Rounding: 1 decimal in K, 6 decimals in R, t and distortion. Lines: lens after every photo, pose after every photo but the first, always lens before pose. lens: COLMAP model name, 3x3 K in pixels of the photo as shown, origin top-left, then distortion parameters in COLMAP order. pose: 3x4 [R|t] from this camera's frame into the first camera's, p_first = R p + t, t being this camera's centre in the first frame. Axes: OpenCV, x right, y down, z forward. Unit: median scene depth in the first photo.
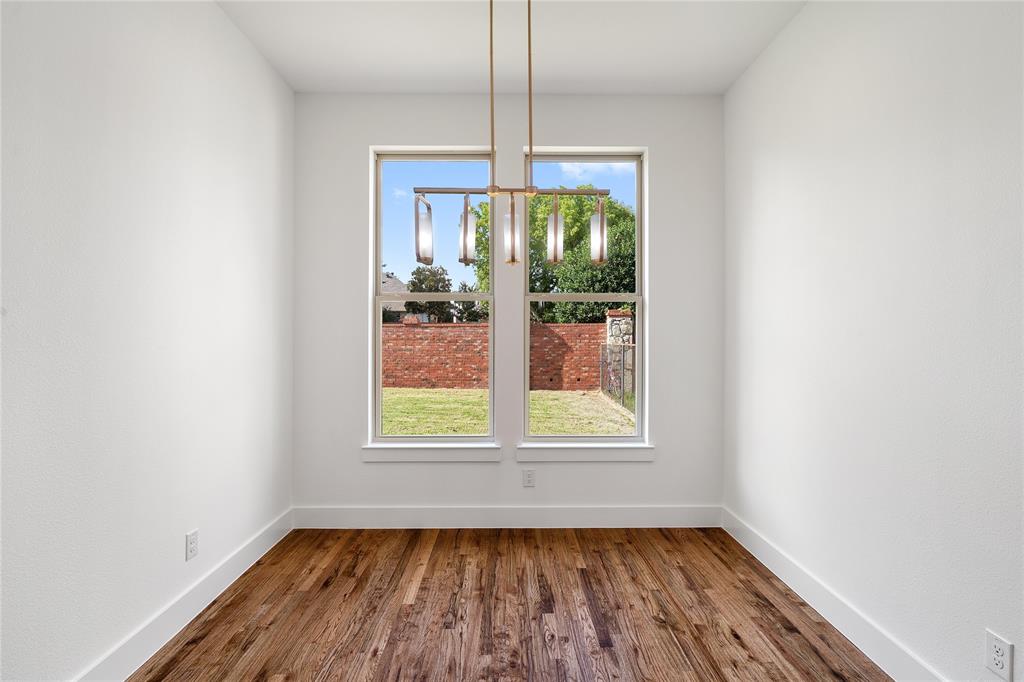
lens RADIAL K [[481.7, 0, 512.4], [0, 481.7, 333.6], [0, 0, 1]] dist [-0.002740, 0.000666]
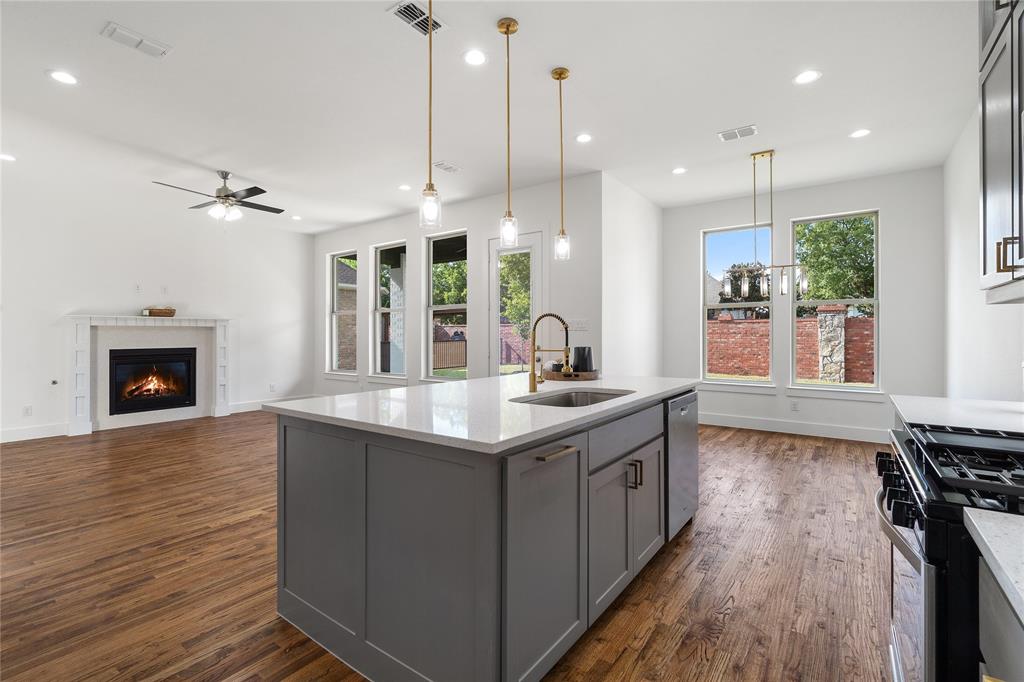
lens RADIAL K [[468.4, 0, 512.9], [0, 468.4, 332.9], [0, 0, 1]] dist [-0.001119, -0.000012]
pose [[0.804908, -0.002347, -0.593395, 0.264381], [0.004585, 0.999987, 0.002264, 0.026655], [0.593382, -0.004543, 0.804908, -1.192421]]
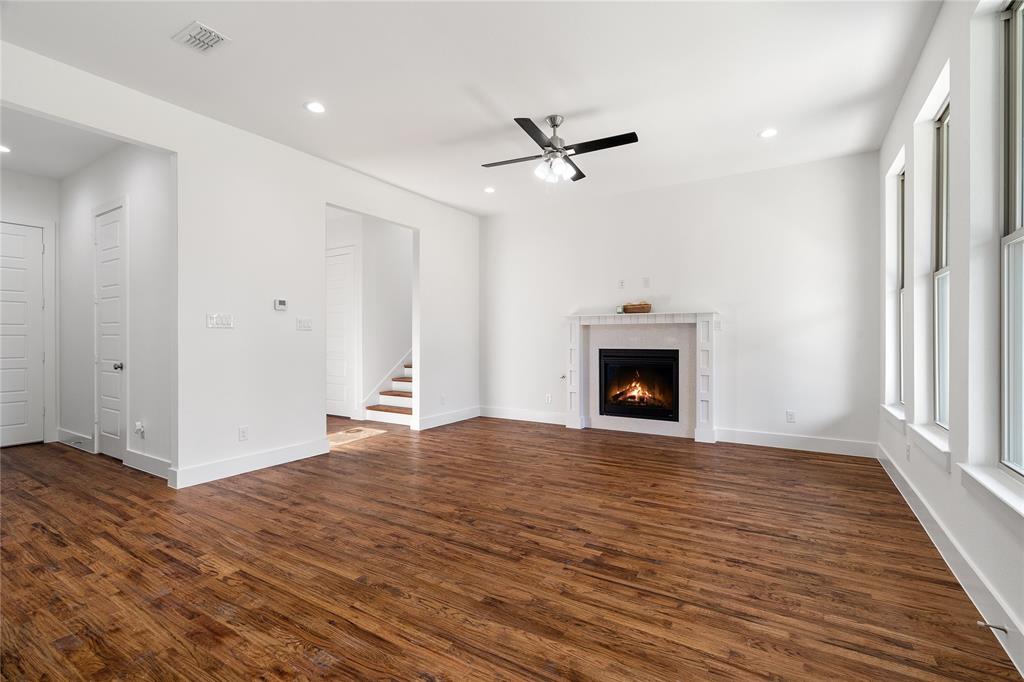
lens RADIAL K [[468.3, 0, 511.9], [0, 468.3, 345.1], [0, 0, 1]] dist [-0.004417, -0.000062]
pose [[-0.531151, 0.013363, -0.847172, -0.484741], [0.006274, 0.999910, 0.011839, 0.054277], [0.847254, 0.000973, -0.531187, 0.236926]]
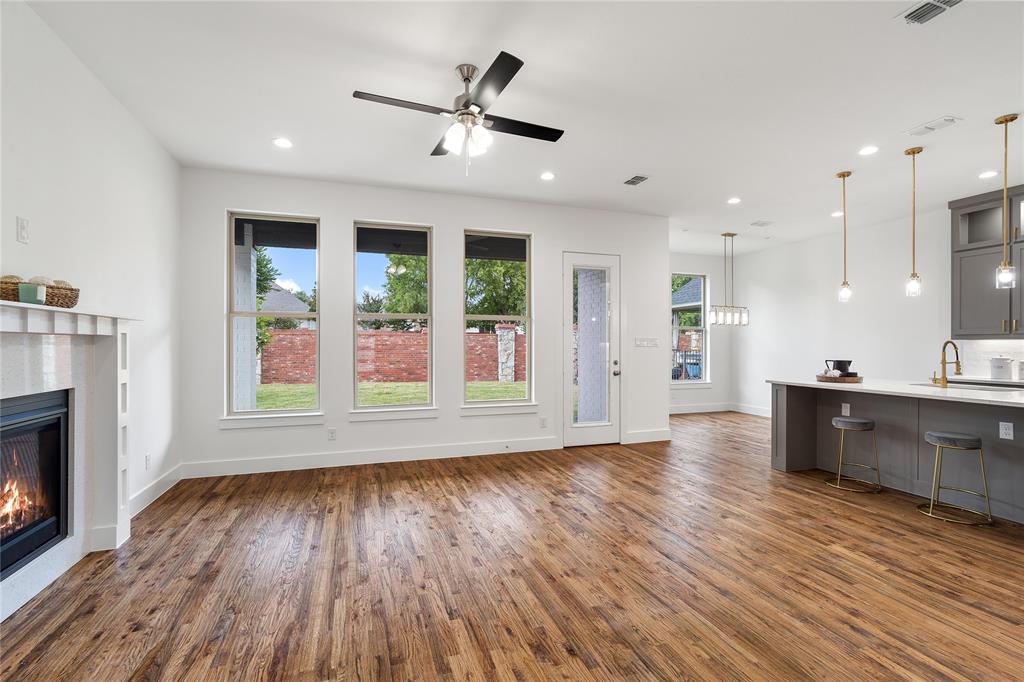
lens RADIAL K [[464.2, 0, 514.3], [0, 464.2, 343.6], [0, 0, 1]] dist [-0.000715, 0.000544]
pose [[0.946755, 0.002958, 0.321941, -1.959274], [-0.004778, 0.999977, 0.004863, 0.000930], [-0.321919, -0.006143, 0.946747, -1.401550]]
